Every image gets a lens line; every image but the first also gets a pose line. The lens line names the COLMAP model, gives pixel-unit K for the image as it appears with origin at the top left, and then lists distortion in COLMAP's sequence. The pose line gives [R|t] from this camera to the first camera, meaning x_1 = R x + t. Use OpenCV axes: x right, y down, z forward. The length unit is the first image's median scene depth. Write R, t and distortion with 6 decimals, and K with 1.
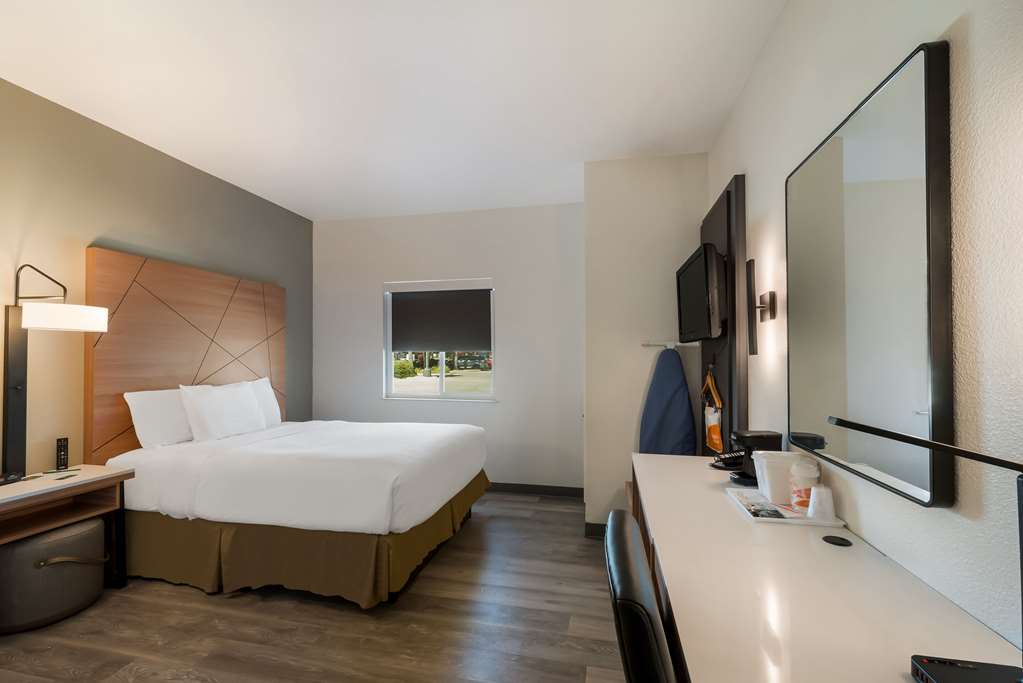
lens RADIAL K [[434.7, 0, 511.9], [0, 434.7, 354.1], [0, 0, 1]] dist [0.001154, 0.000080]
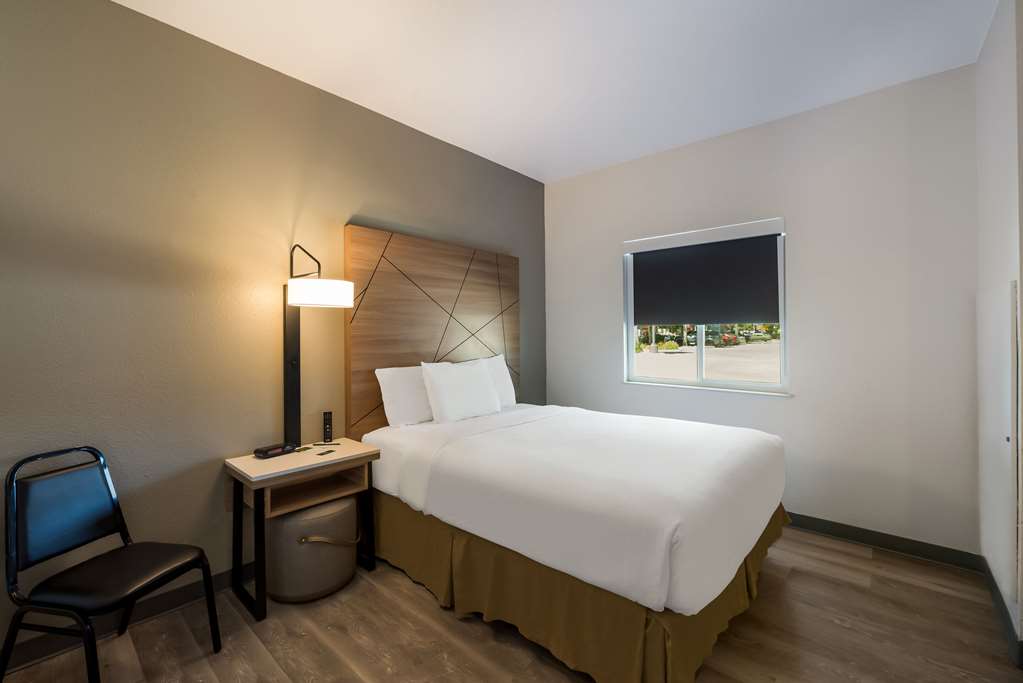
lens RADIAL K [[434.7, 0, 504.3], [0, 434.7, 339.2], [0, 0, 1]] dist [0.001154, 0.000080]
pose [[0.869185, 0.001808, -0.494484, -0.147568], [0.009143, 0.999764, 0.019726, 0.003608], [0.494403, -0.021667, 0.868963, 0.293261]]
